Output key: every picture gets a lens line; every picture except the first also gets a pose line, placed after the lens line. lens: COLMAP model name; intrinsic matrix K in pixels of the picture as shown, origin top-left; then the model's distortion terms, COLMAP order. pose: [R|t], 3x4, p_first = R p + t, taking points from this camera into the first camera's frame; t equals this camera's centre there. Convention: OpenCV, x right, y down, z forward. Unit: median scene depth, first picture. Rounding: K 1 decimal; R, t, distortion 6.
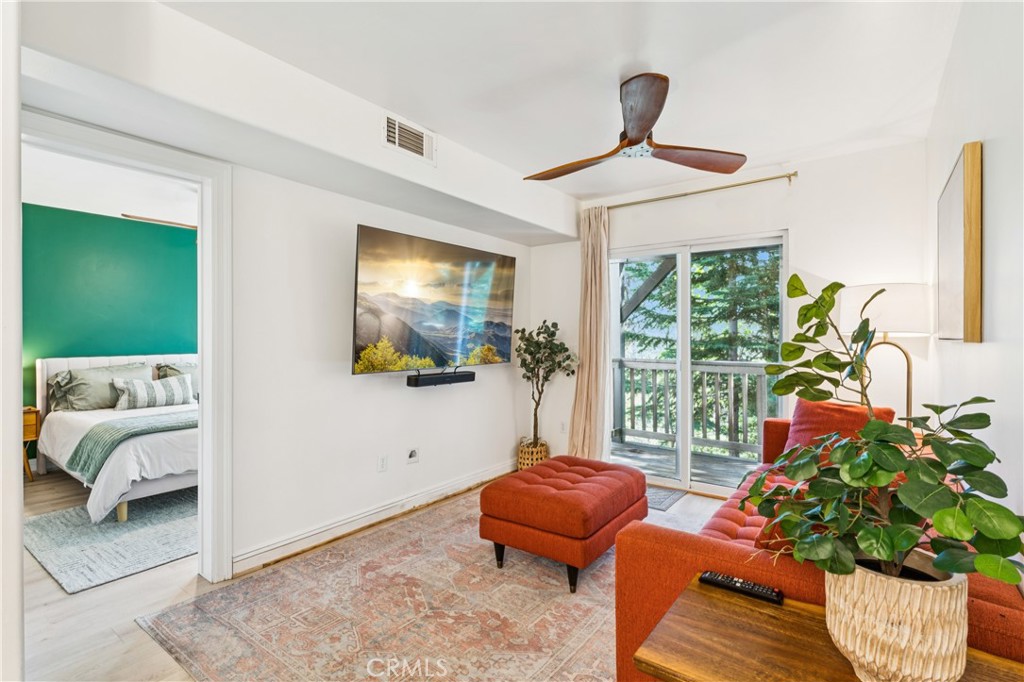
lens RADIAL K [[484.3, 0, 512.0], [0, 484.3, 341.0], [0, 0, 1]] dist [-0.001893, 0.000266]
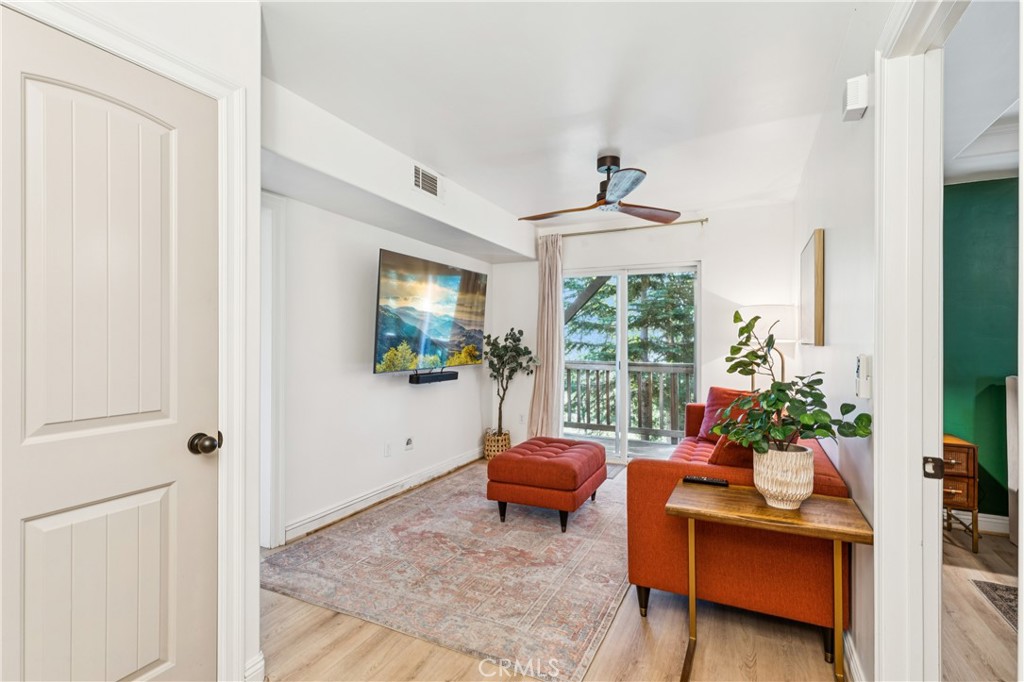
lens RADIAL K [[487.0, 0, 510.8], [0, 487.0, 345.4], [0, 0, 1]] dist [0.010334, 0.000036]
pose [[0.982417, -0.000322, 0.186702, -0.232342], [0.000449, 1.000000, -0.000640, 0.000753], [-0.186701, 0.000712, 0.982416, -0.261027]]
